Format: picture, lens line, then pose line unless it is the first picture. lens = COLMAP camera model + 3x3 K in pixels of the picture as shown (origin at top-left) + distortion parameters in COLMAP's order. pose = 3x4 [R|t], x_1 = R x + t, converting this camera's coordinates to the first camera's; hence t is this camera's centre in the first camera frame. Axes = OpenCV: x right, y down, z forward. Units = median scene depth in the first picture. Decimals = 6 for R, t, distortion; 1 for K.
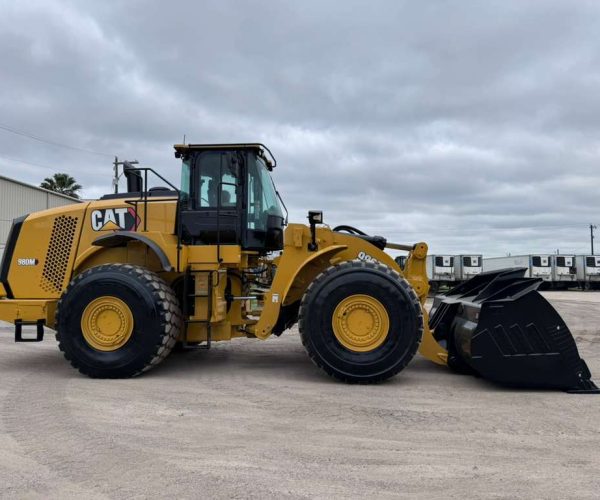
lens RADIAL K [[462.4, 0, 300.0], [0, 462.4, 250.0], [0, 0, 1]] dist [0.005166, -0.003694]
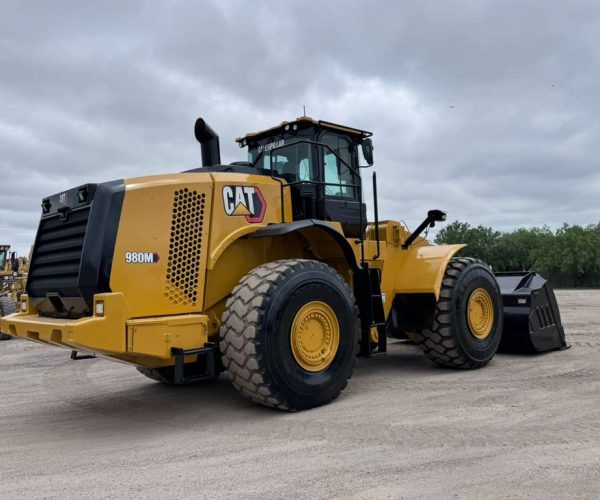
lens RADIAL K [[587.7, 0, 300.0], [0, 587.7, 250.0], [0, 0, 1]] dist [0.034115, -0.001761]
pose [[0.653207, 0.019926, 0.756918, -1.178957], [-0.010040, 0.999794, -0.017655, 0.030835], [-0.757113, 0.003933, 0.653272, 0.362579]]
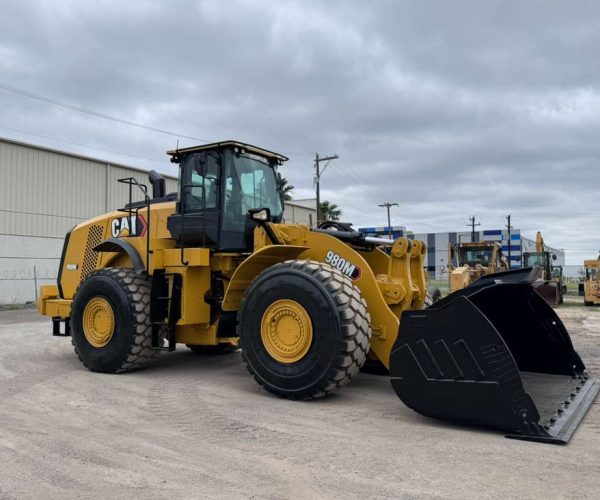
lens RADIAL K [[533.6, 0, 300.0], [0, 533.6, 250.0], [0, 0, 1]] dist [0.013983, -0.021223]
pose [[0.894862, -0.025590, -0.445608, 0.568006], [0.026117, 0.999647, -0.004959, 0.005685], [0.445577, -0.007200, 0.895215, 0.077340]]
